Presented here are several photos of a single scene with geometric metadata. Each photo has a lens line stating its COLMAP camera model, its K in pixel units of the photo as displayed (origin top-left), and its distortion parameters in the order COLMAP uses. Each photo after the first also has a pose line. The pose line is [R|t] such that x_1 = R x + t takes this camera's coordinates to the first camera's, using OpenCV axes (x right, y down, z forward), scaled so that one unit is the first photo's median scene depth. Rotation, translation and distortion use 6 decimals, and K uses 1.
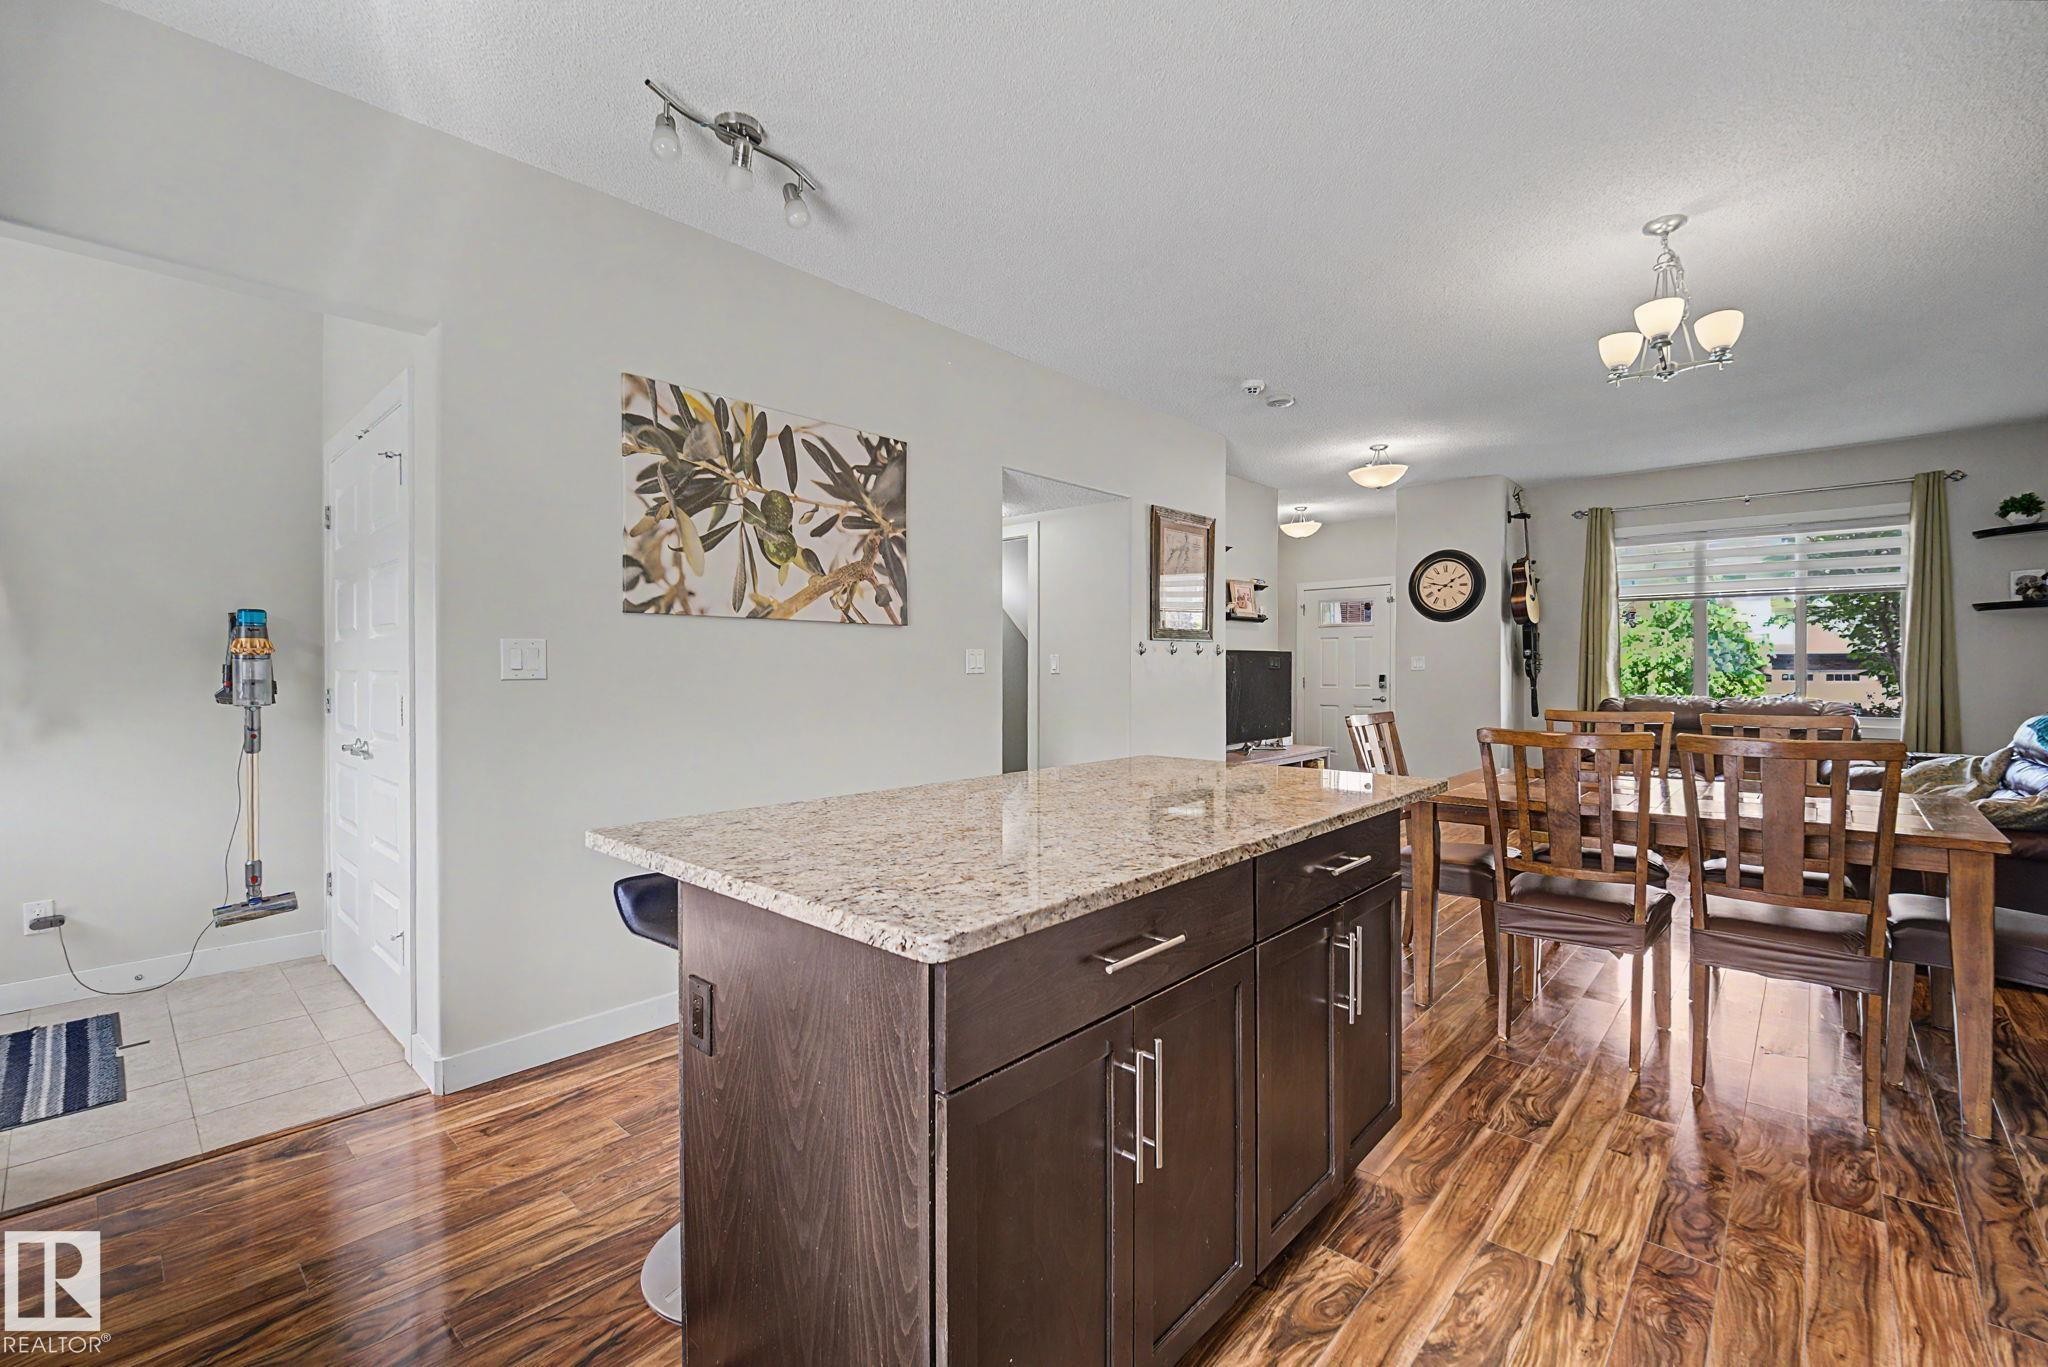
lens RADIAL K [[858.5, 0, 1028.8], [0, 858.5, 679.6], [0, 0, 1]] dist [-0.005288, -0.001100]
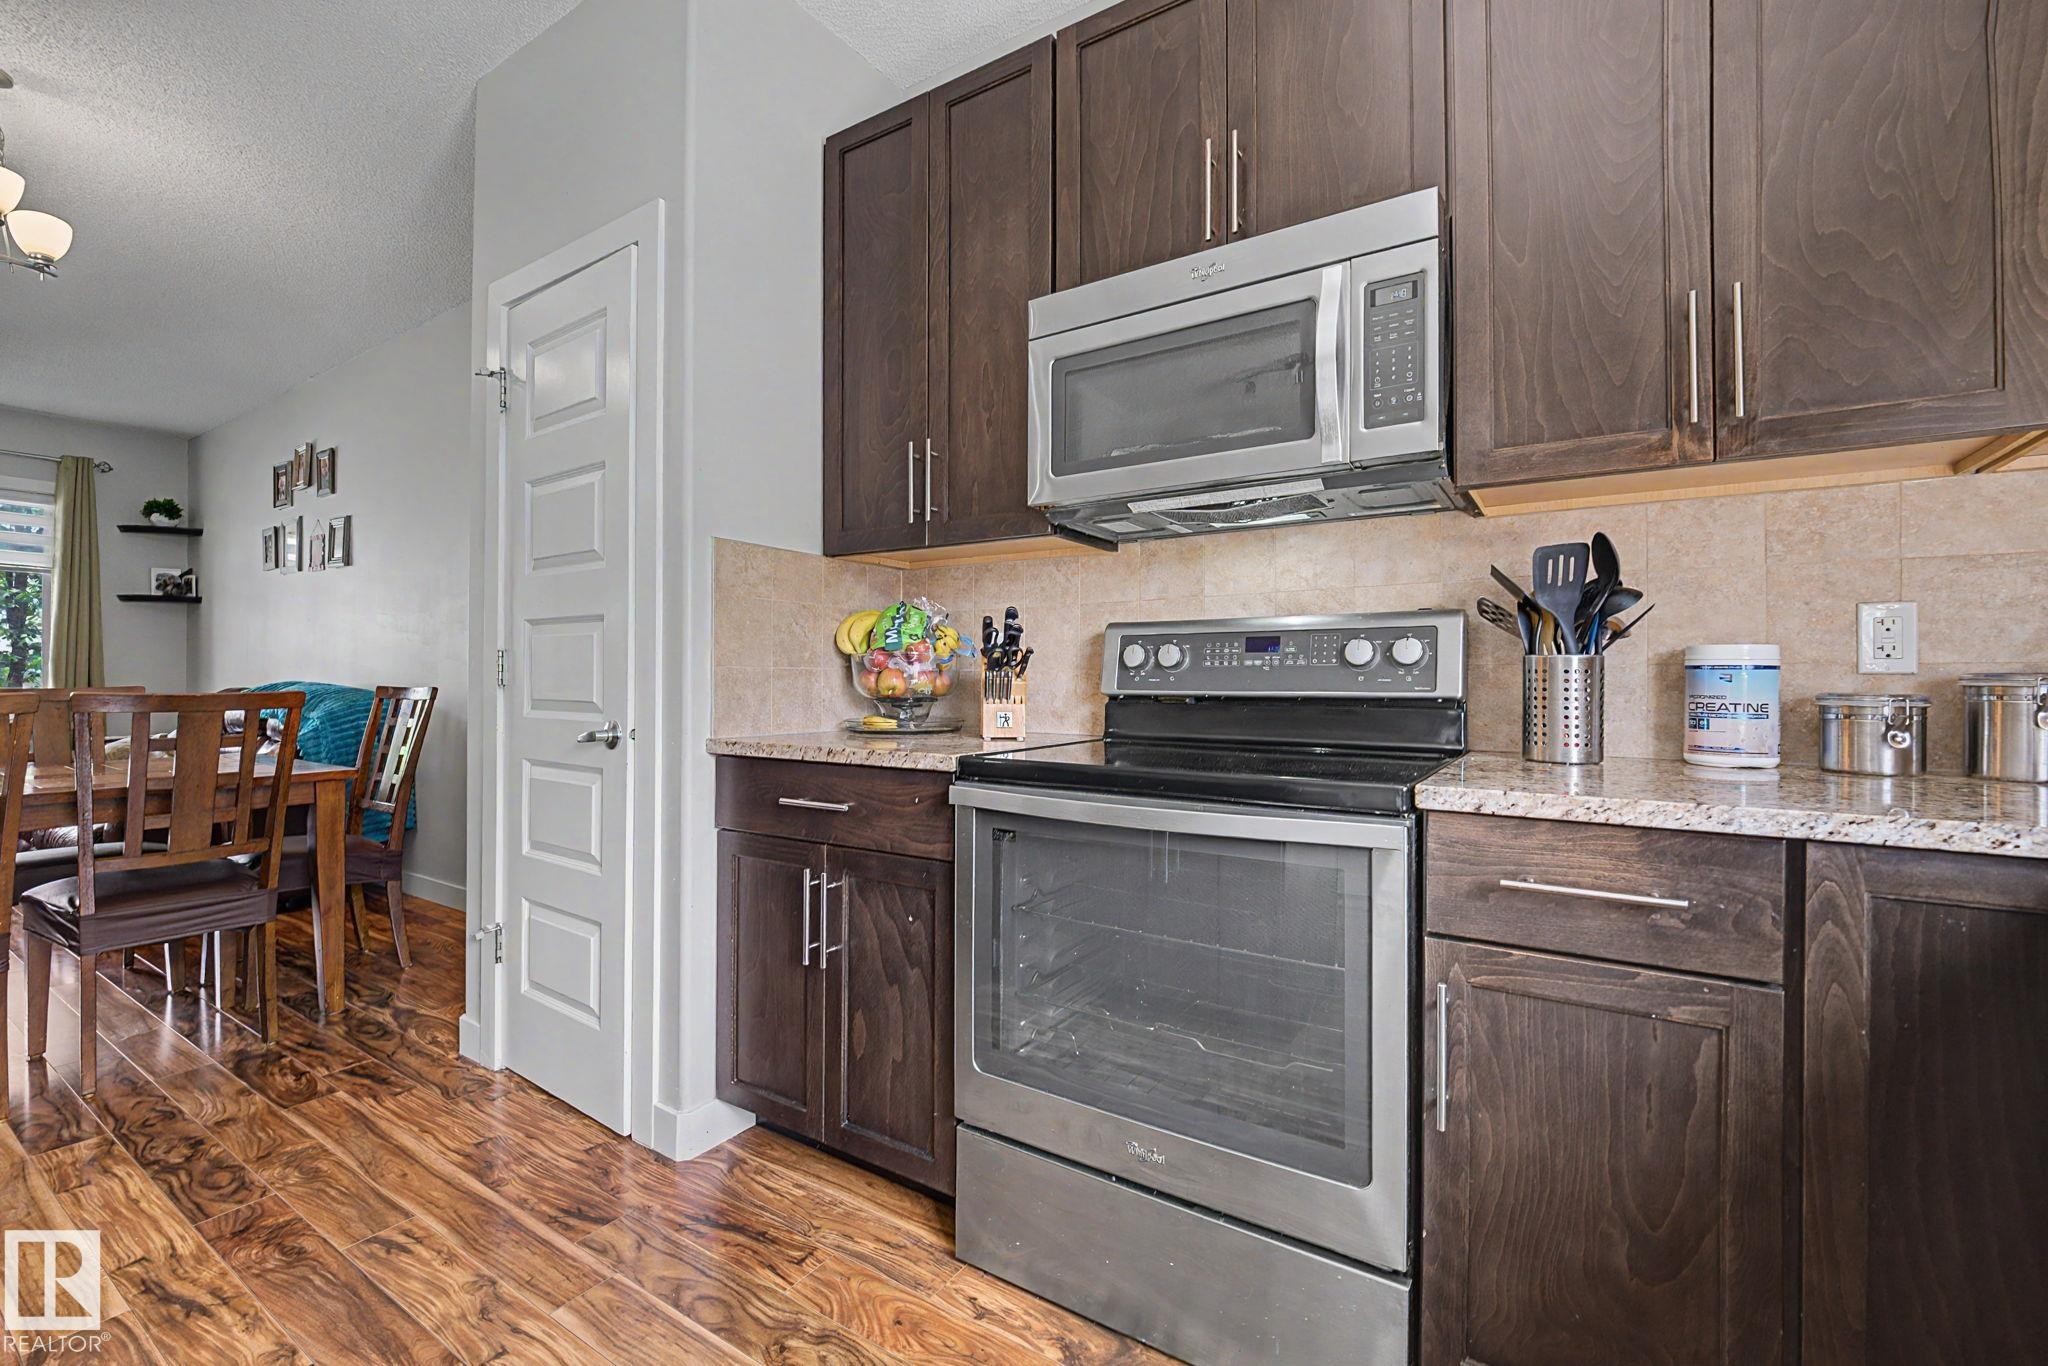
lens RADIAL K [[858.5, 0, 1028.8], [0, 858.5, 679.1], [0, 0, 1]] dist [-0.005288, -0.001100]
pose [[-0.176049, 0.003982, 0.984373, -0.335202], [0.007865, 0.999966, -0.002639, 0.079300], [-0.984350, 0.007277, -0.176075, 0.270622]]
